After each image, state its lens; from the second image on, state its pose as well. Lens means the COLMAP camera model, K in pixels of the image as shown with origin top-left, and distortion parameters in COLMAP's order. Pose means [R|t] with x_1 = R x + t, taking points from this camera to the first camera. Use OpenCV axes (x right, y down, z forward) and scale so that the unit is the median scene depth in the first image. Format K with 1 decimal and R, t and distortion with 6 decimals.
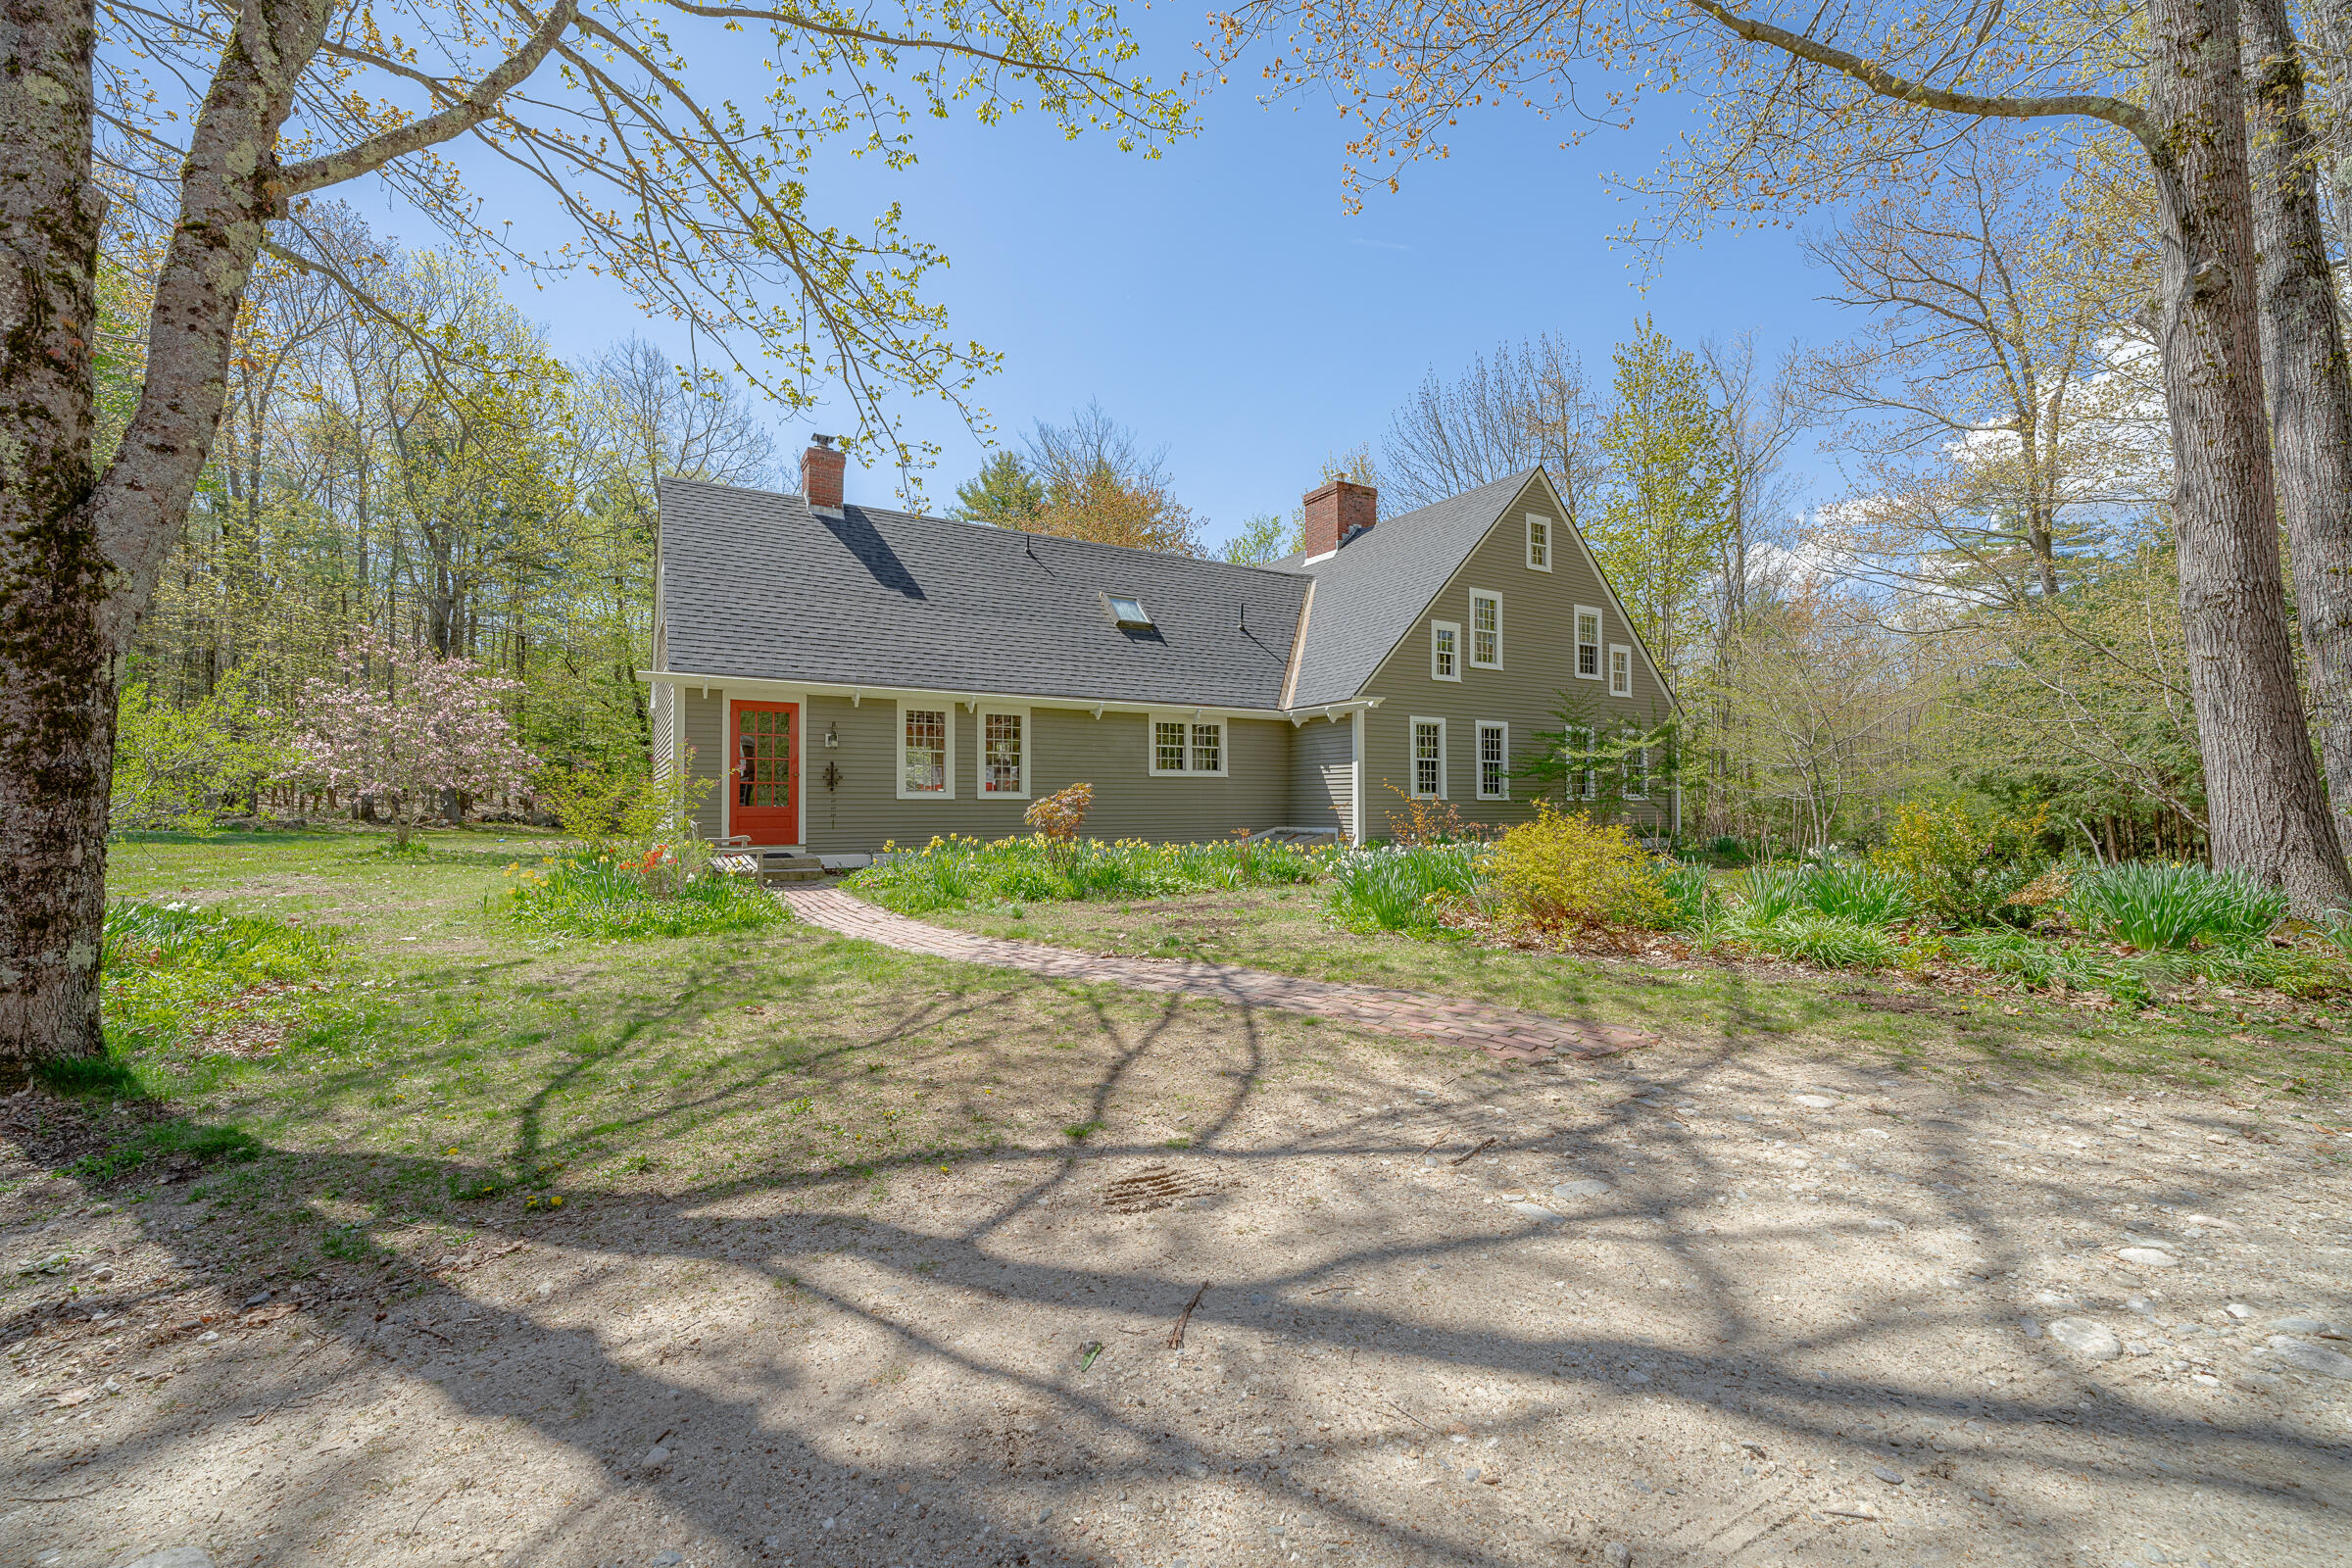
lens RADIAL K [[931.4, 0, 1176.0], [0, 931.4, 784.0], [0, 0, 1]] dist [0.000237, 0.000010]
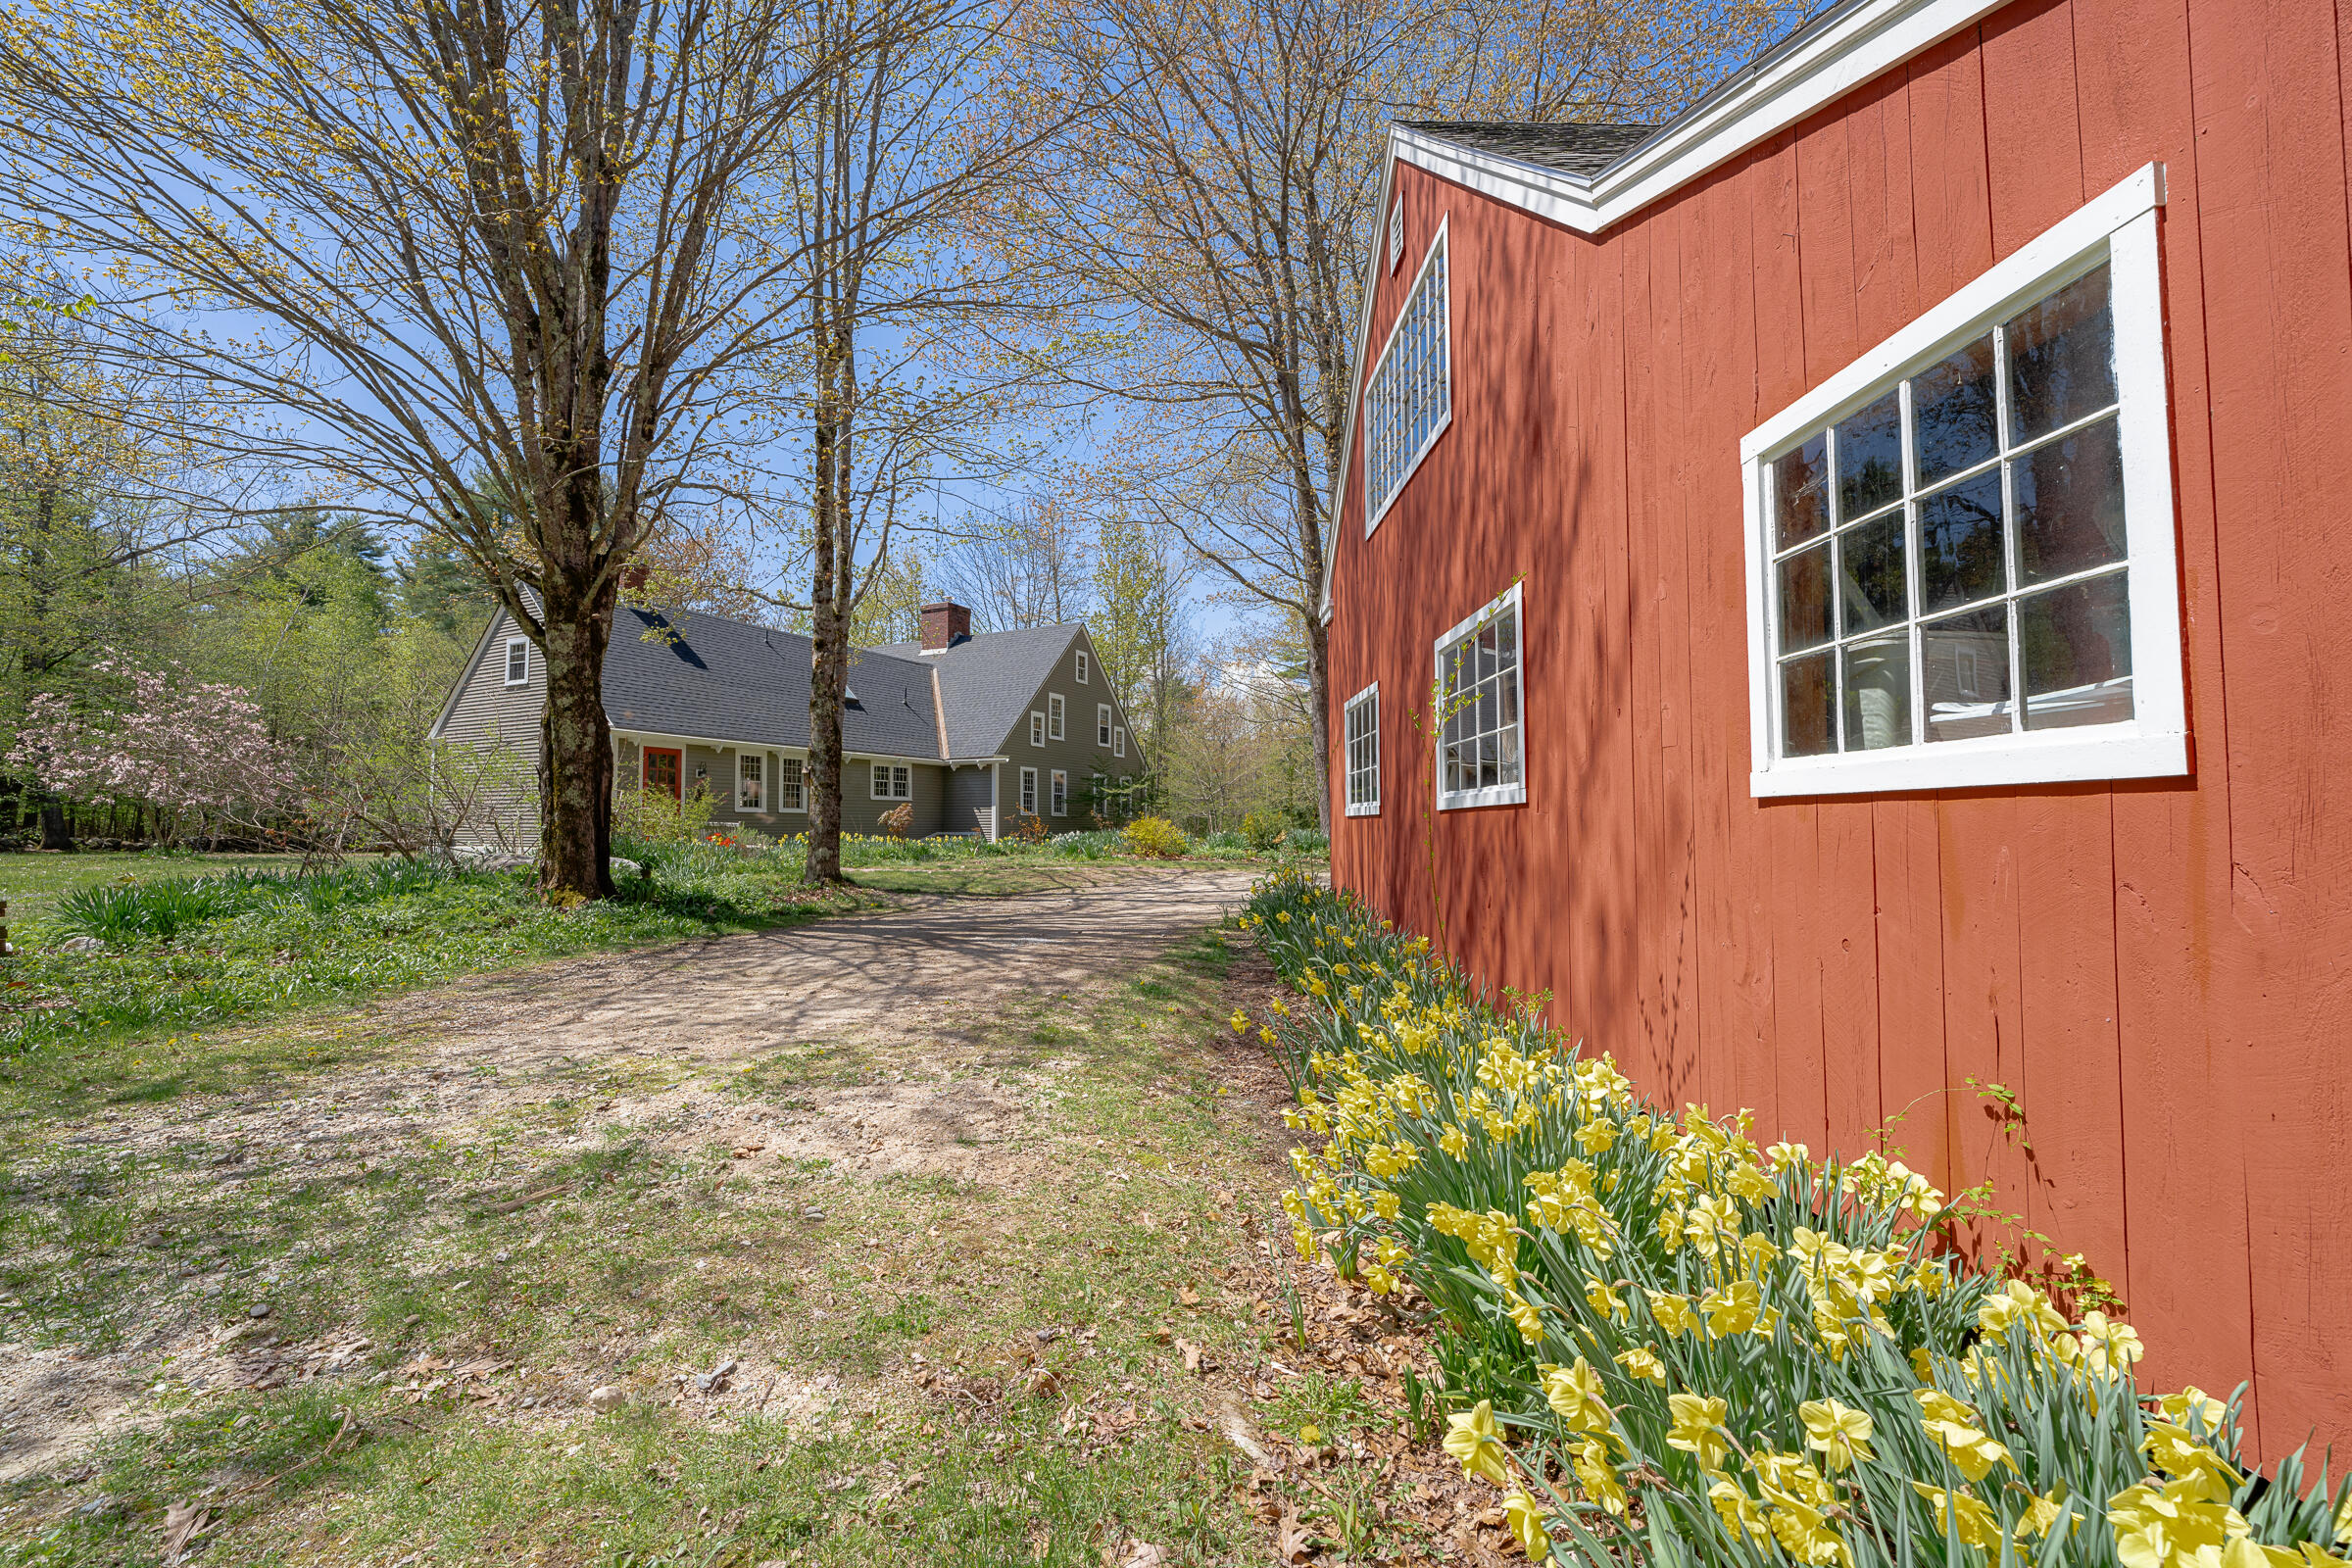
lens RADIAL K [[943.5, 0, 1176.0], [0, 943.5, 784.0], [0, 0, 1]] dist [-0.000045, -0.000003]
pose [[0.838225, 0.024181, 0.544788, -0.432284], [-0.009490, 0.999512, -0.029762, 0.007614], [-0.545242, 0.019777, 0.838046, -0.582955]]
